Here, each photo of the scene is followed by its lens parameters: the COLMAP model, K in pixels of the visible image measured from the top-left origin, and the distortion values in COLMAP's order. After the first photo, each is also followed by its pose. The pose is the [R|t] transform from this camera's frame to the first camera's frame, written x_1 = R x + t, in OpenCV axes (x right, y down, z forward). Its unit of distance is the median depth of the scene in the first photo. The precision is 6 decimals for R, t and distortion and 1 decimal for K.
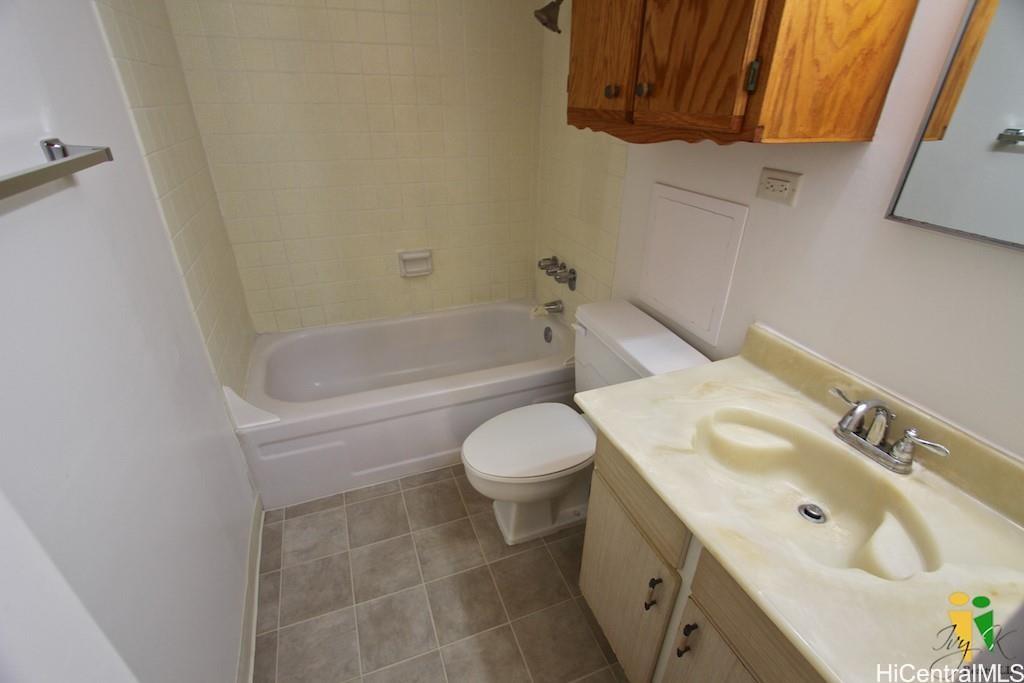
lens RADIAL K [[470.5, 0, 516.5], [0, 470.5, 355.5], [0, 0, 1]] dist [-0.011304, 0.000439]
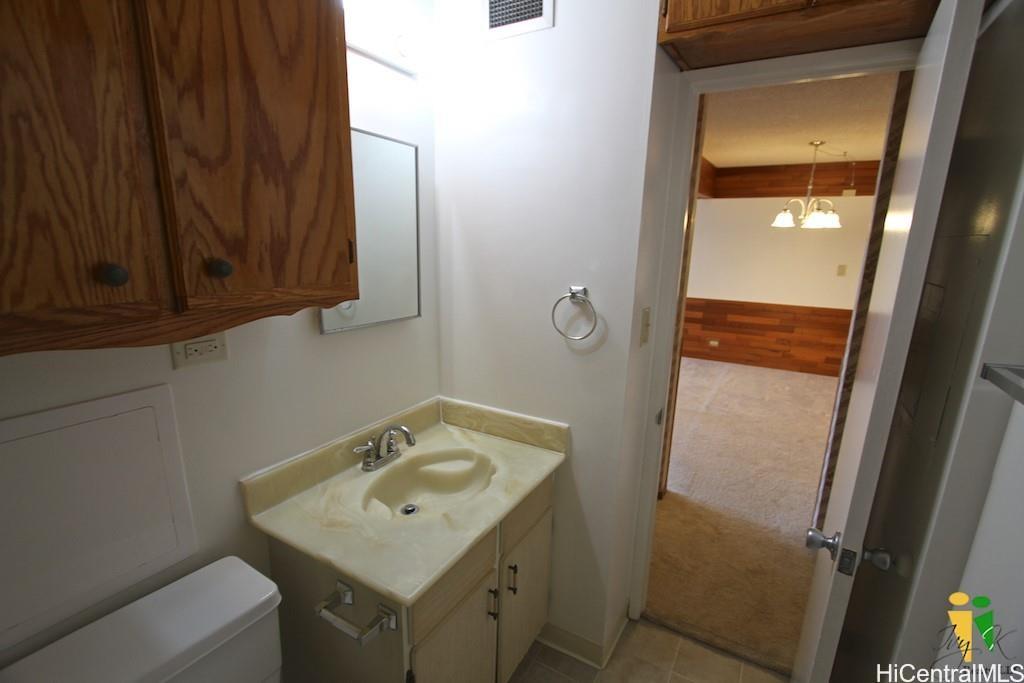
lens RADIAL K [[470.5, 0, 514.2], [0, 470.5, 355.6], [0, 0, 1]] dist [-0.011304, 0.000439]
pose [[-0.618780, -0.216527, 0.755134, -0.533699], [0.353217, 0.781925, 0.513646, -0.626271], [-0.701676, 0.584560, -0.407358, 0.985561]]
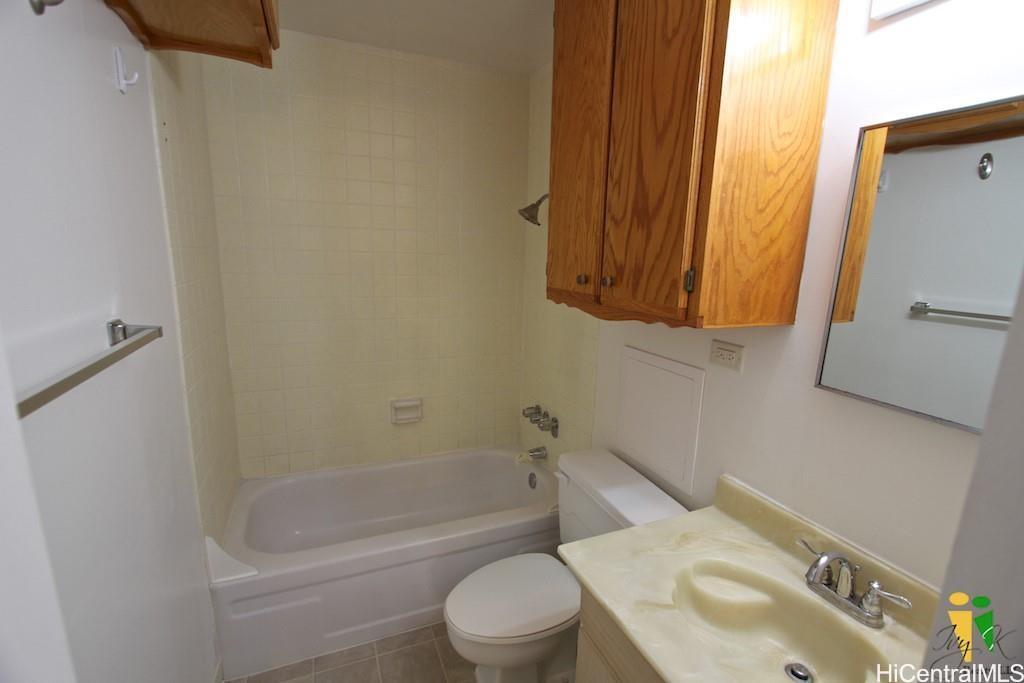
lens RADIAL K [[470.5, 0, 515.6], [0, 470.5, 355.7], [0, 0, 1]] dist [-0.011304, 0.000439]
pose [[0.999513, 0.008442, 0.030050, -0.005121], [0.000557, 0.957749, -0.287603, -0.023044], [-0.031209, 0.287480, 0.957278, -0.112725]]
